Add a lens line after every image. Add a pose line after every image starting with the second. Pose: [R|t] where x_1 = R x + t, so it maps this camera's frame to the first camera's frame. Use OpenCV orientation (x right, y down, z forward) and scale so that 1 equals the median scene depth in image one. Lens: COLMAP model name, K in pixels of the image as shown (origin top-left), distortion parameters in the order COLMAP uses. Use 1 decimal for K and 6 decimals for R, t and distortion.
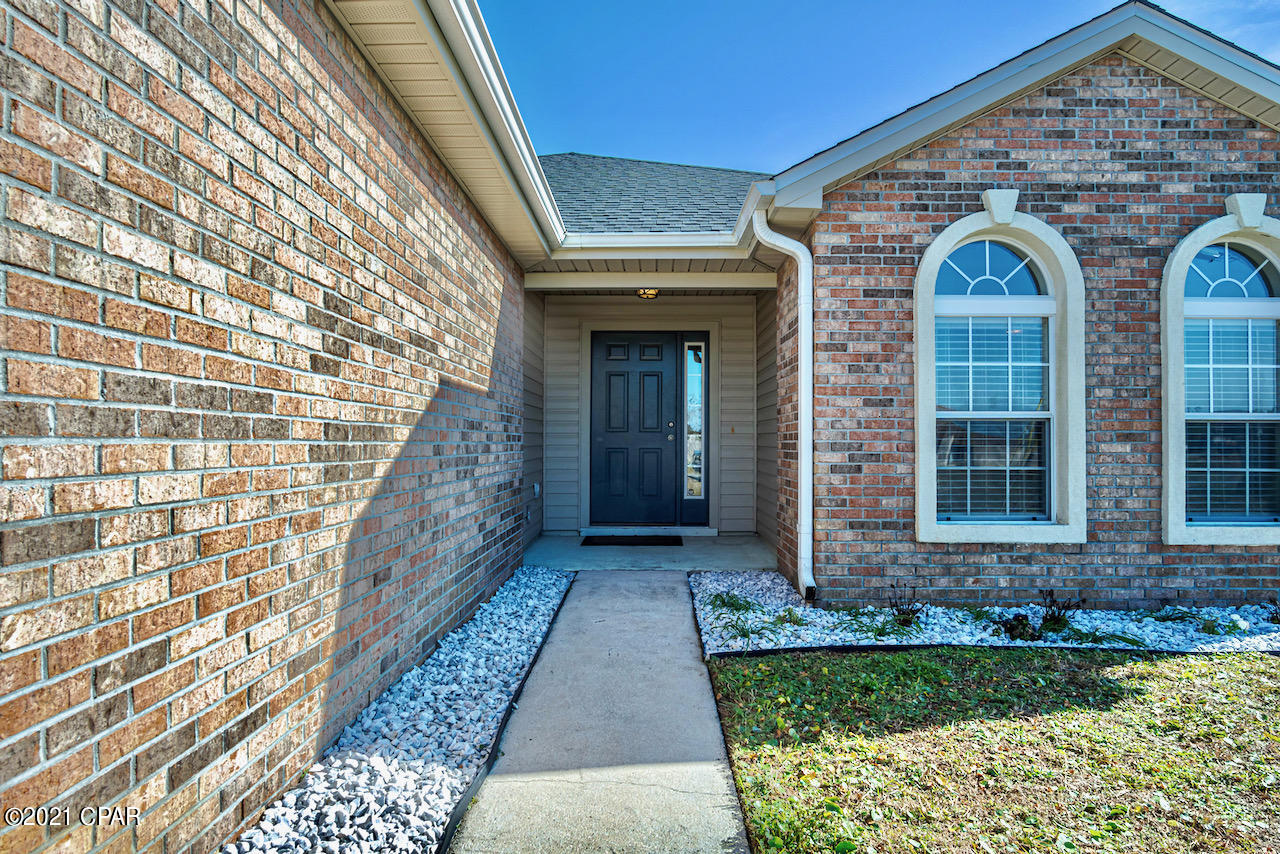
lens RADIAL K [[740.2, 0, 648.2], [0, 740.2, 436.2], [0, 0, 1]] dist [-0.029708, 0.008115]
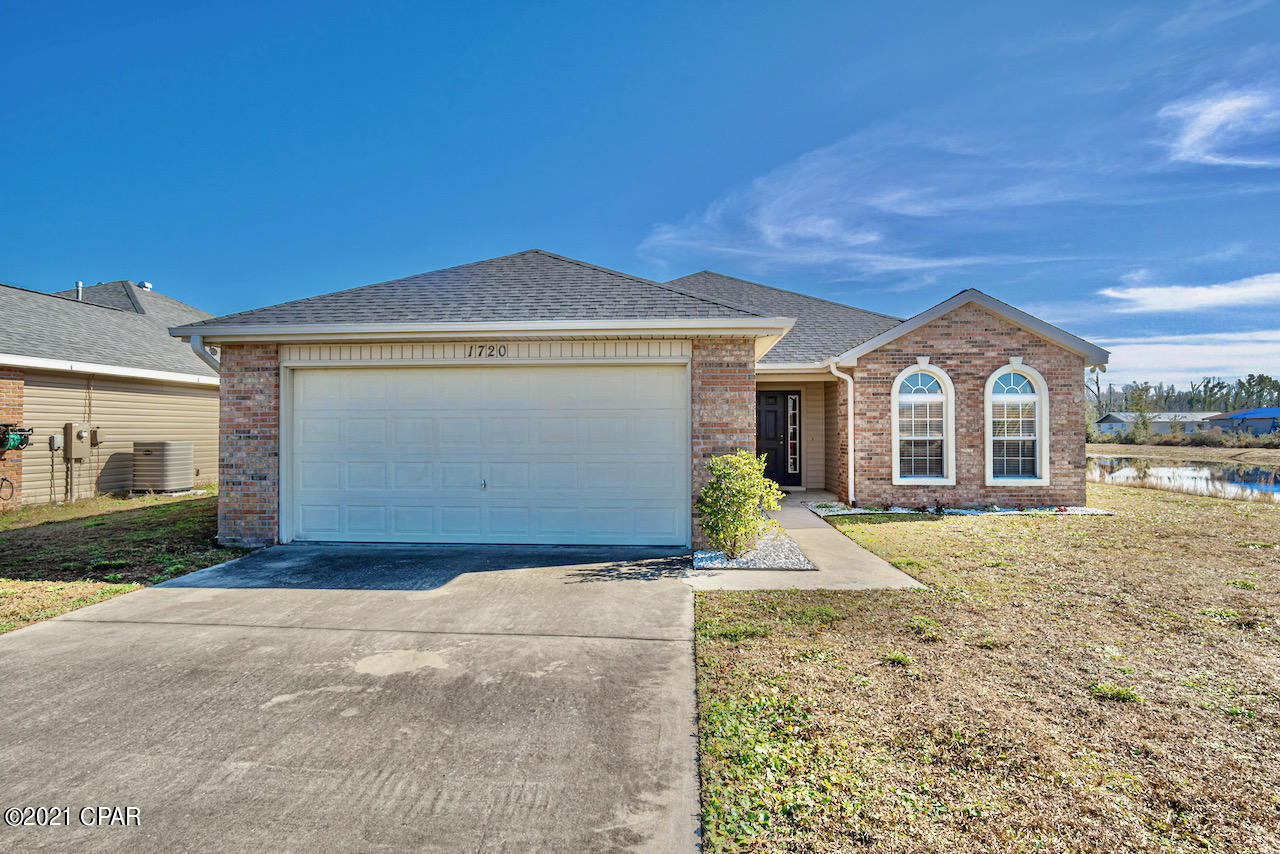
lens RADIAL K [[714.0, 0, 647.0], [0, 714.0, 419.0], [0, 0, 1]] dist [-0.023809, 0.004104]
pose [[0.998299, -0.005730, -0.058019, -0.393688], [0.005259, 0.999952, -0.008265, -0.084787], [0.058064, 0.007946, 0.998281, -1.700224]]
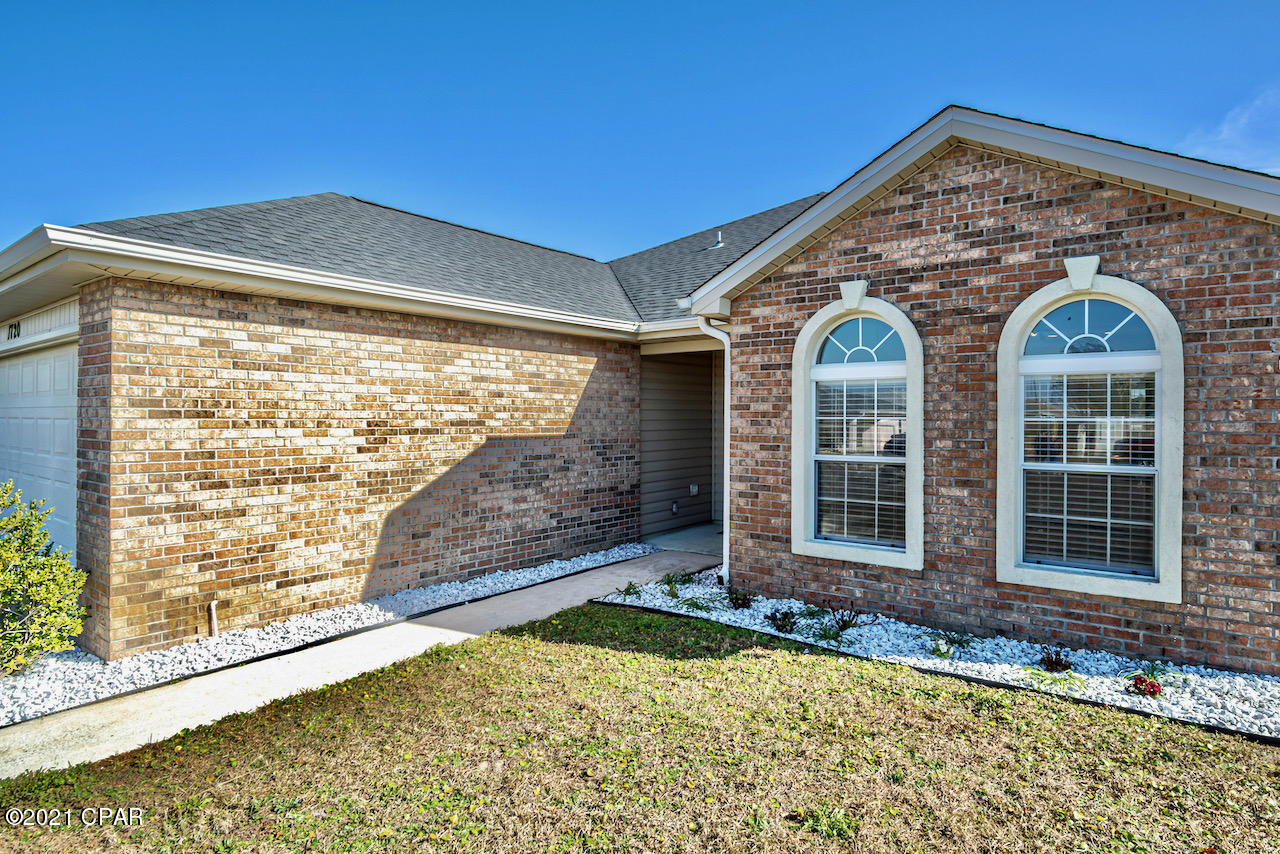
lens RADIAL K [[740.2, 0, 617.6], [0, 740.2, 417.8], [0, 0, 1]] dist [-0.029708, 0.008115]
pose [[0.781977, -0.001191, -0.623306, 0.944935], [0.006260, 0.999963, 0.005943, -0.110945], [0.623275, -0.008550, 0.781956, -0.237561]]
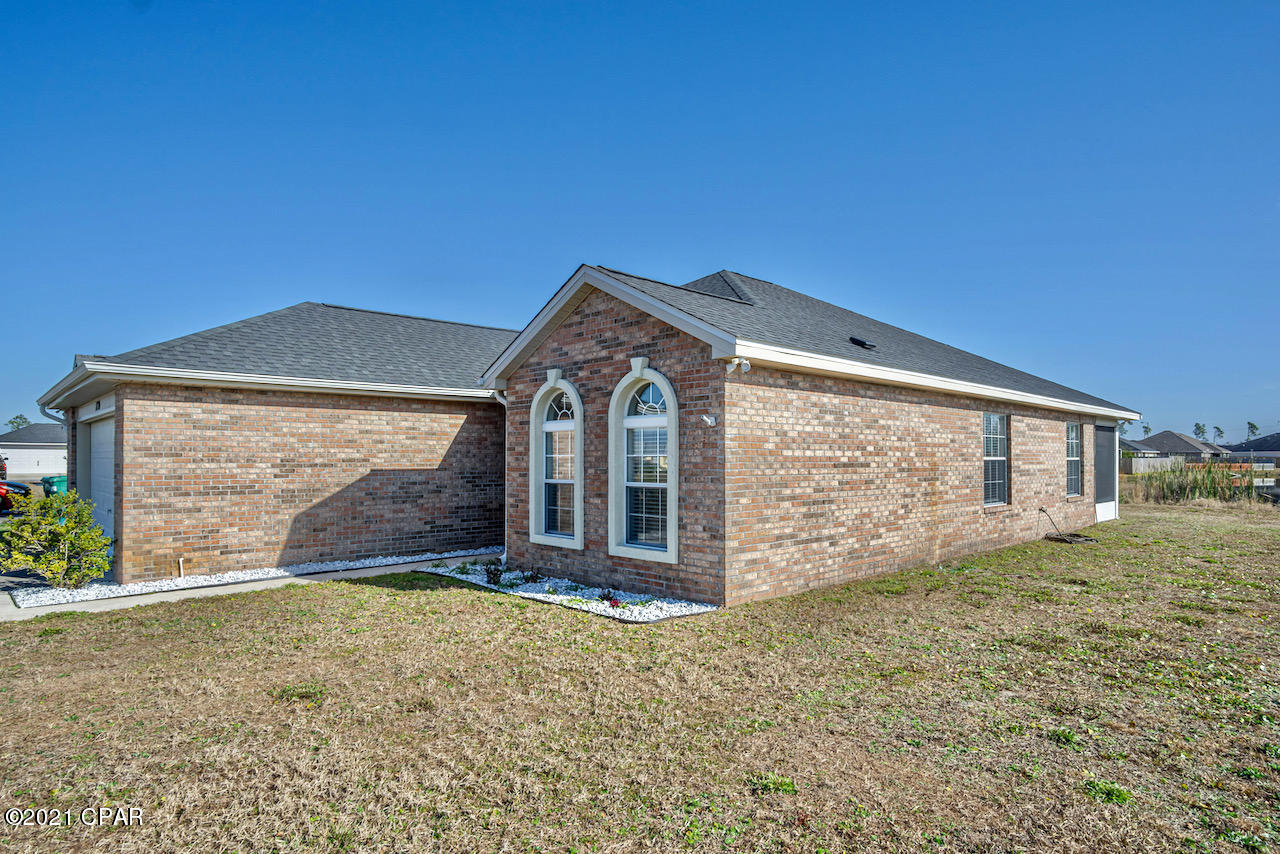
lens RADIAL K [[740.2, 0, 618.4], [0, 740.2, 456.6], [0, 0, 1]] dist [-0.029708, 0.008115]
pose [[0.680648, -0.007340, -0.732574, 2.057163], [0.010945, 0.999940, 0.000150, -0.095914], [0.732529, -0.008120, 0.680688, -0.239299]]
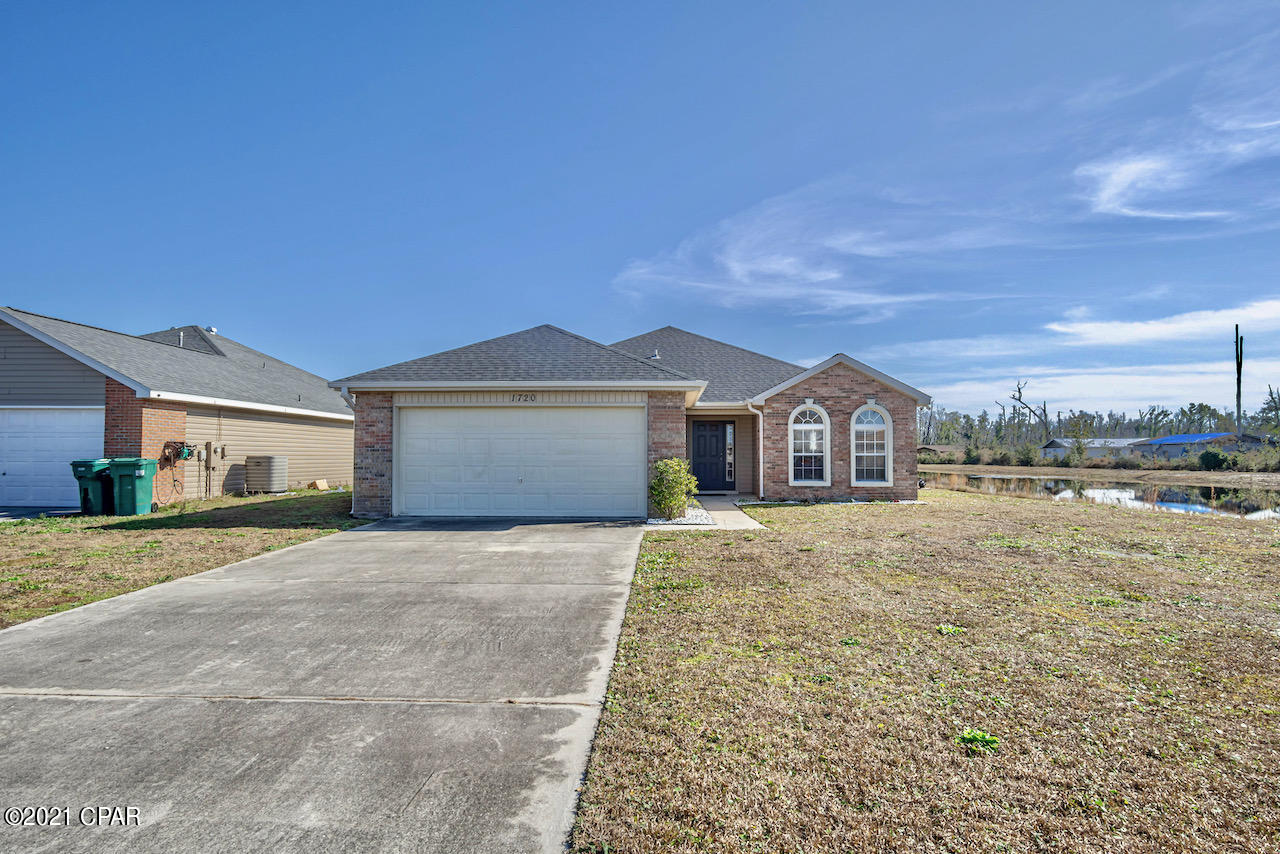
lens RADIAL K [[694.1, 0, 652.2], [0, 694.1, 423.0], [0, 0, 1]] dist [-0.019348, -0.003067]
pose [[0.999882, -0.002853, -0.015120, -0.325632], [0.002279, 0.999279, -0.037901, -0.058762], [0.015217, 0.037862, 0.999167, -2.812923]]
